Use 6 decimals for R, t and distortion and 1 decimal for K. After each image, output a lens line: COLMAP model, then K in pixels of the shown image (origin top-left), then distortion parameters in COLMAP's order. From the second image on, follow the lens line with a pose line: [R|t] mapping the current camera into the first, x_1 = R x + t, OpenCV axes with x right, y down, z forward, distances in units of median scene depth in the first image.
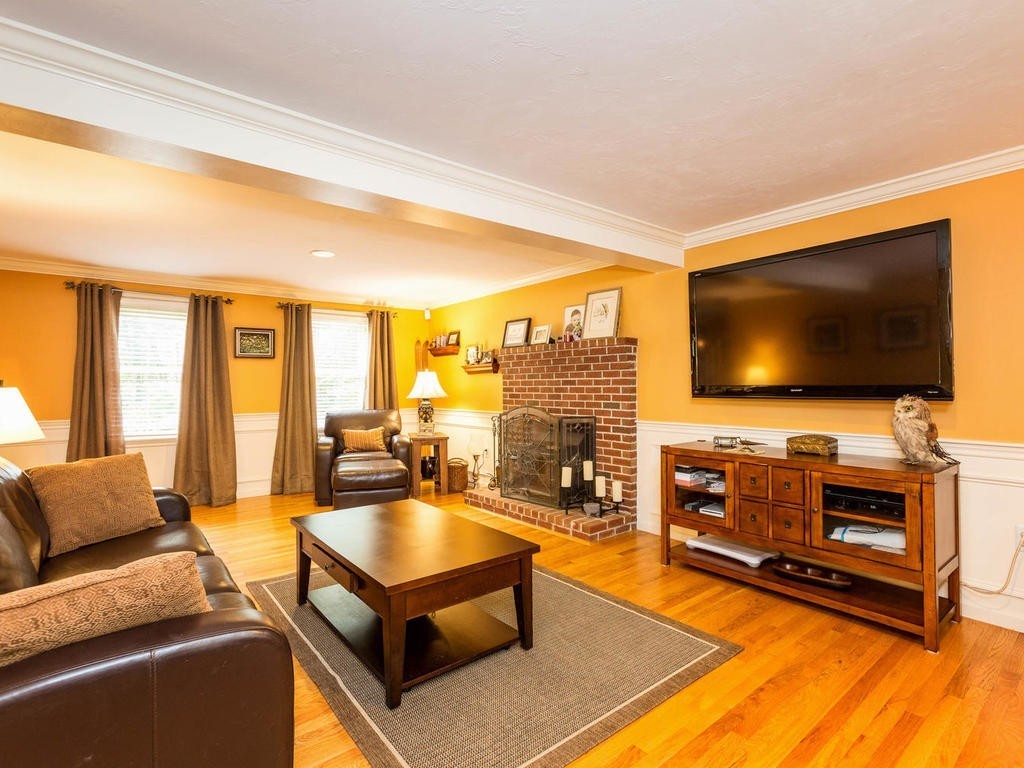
lens RADIAL K [[508.2, 0, 511.7], [0, 508.2, 385.1], [0, 0, 1]] dist [-0.001787, -0.000135]
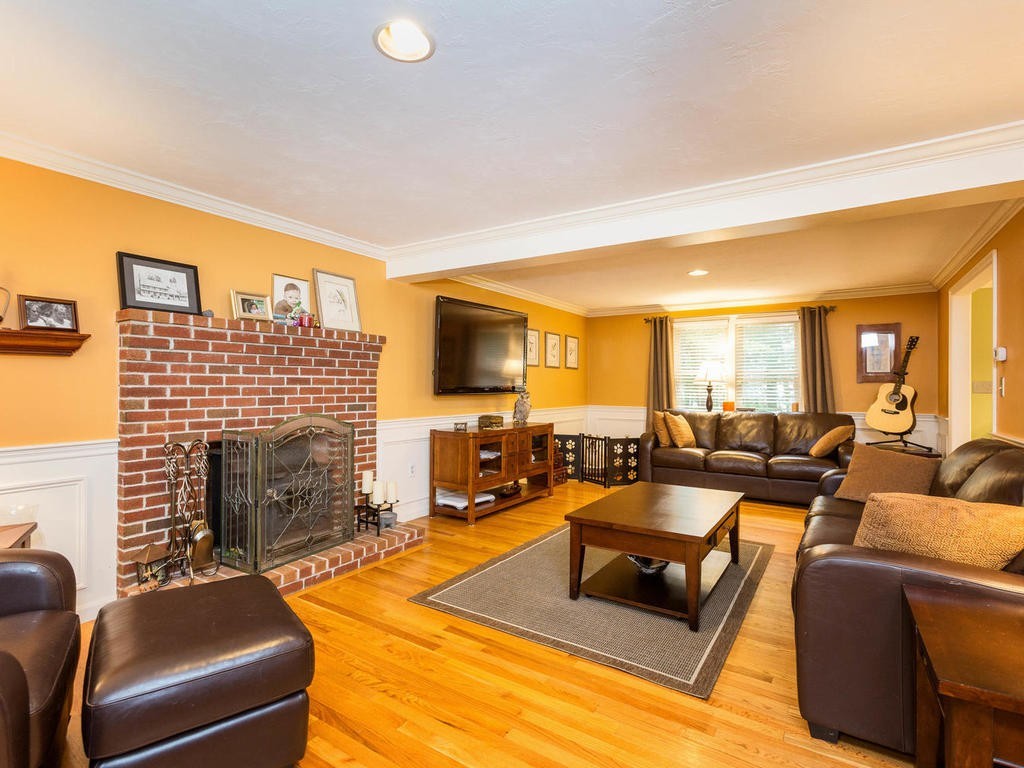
lens RADIAL K [[508.2, 0, 511.6], [0, 508.2, 382.0], [0, 0, 1]] dist [-0.001787, -0.000135]
pose [[-0.303045, 0.012657, 0.952892, -0.719184], [0.000737, 0.999915, -0.013047, 0.006666], [-0.952976, -0.003252, -0.303029, 0.969824]]
